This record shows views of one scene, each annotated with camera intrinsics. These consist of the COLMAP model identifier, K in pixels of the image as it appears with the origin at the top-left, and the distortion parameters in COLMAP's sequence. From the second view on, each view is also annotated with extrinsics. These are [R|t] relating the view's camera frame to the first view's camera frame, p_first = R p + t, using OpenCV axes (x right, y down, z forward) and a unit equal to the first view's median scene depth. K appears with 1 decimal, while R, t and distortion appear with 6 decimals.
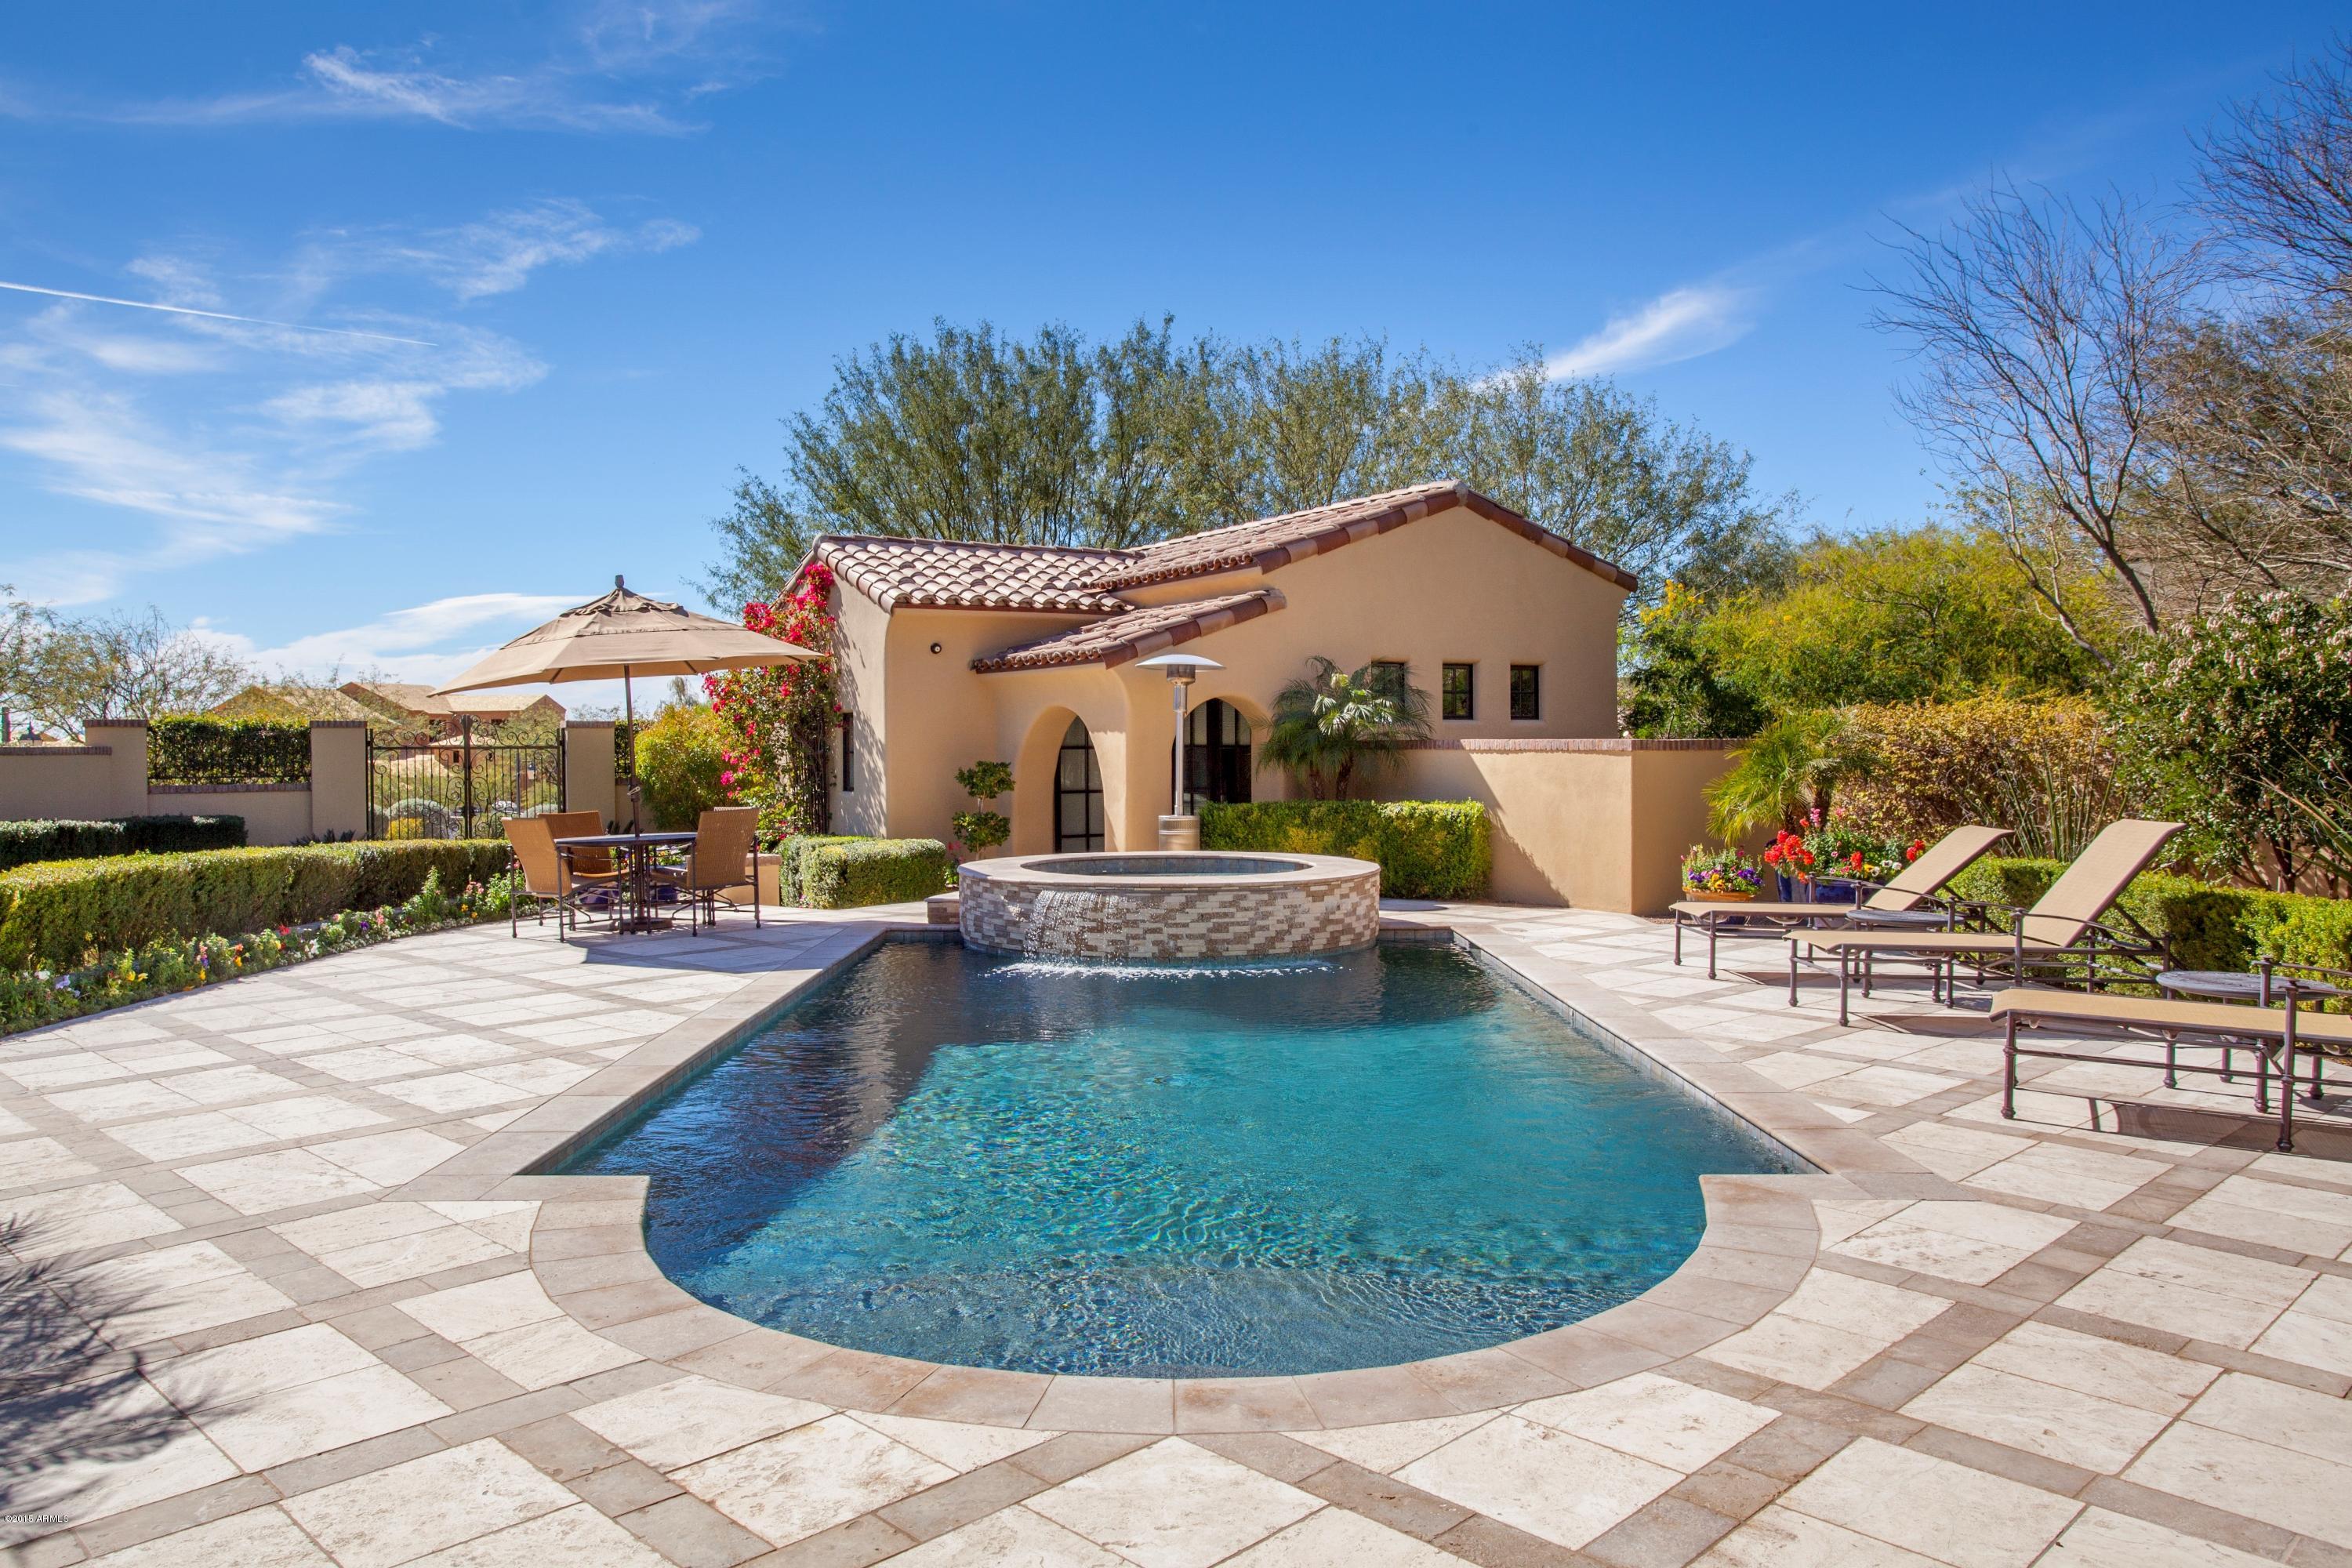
lens RADIAL K [[1689.5, 0, 1173.8], [0, 1689.5, 785.6], [0, 0, 1]] dist [0.017746, -0.001673]
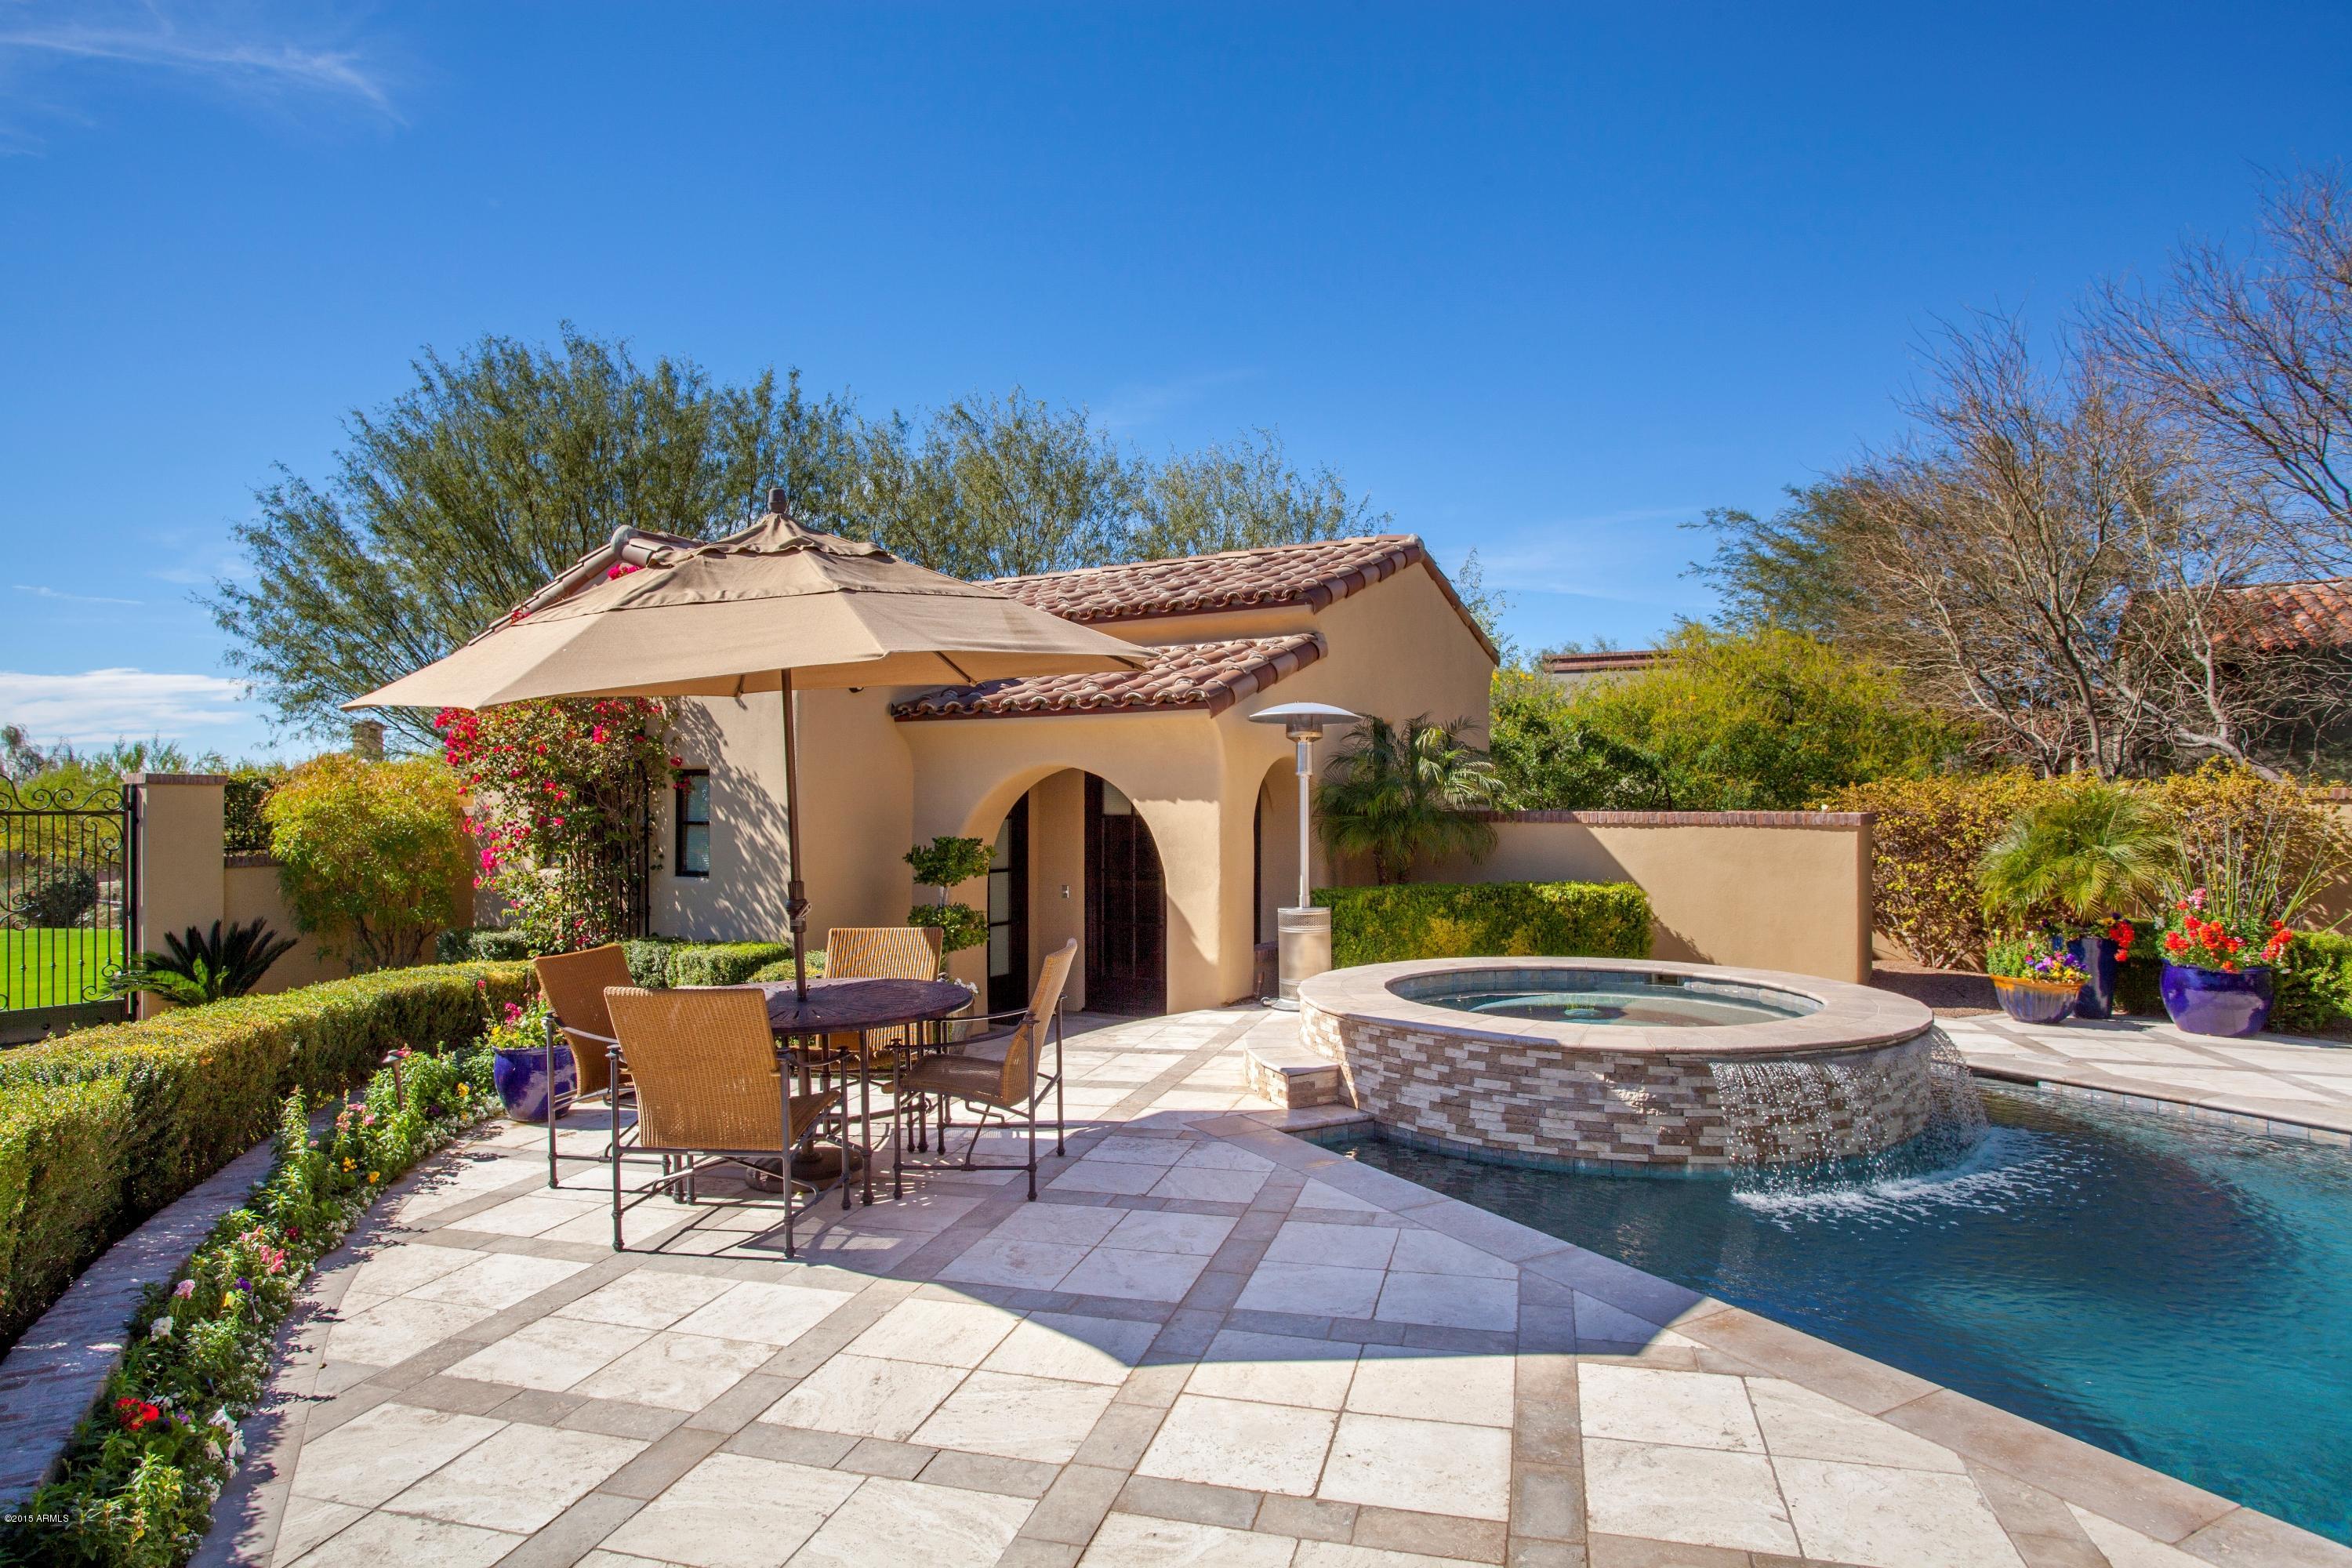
lens RADIAL K [[1317.7, 0, 1180.0], [0, 1317.7, 776.2], [0, 0, 1]] dist [-0.027303, 0.001381]
pose [[0.873752, 0.017735, 0.486049, -0.319067], [0.006496, 0.998820, -0.048122, -0.012818], [-0.486329, 0.045204, 0.872606, 0.458239]]
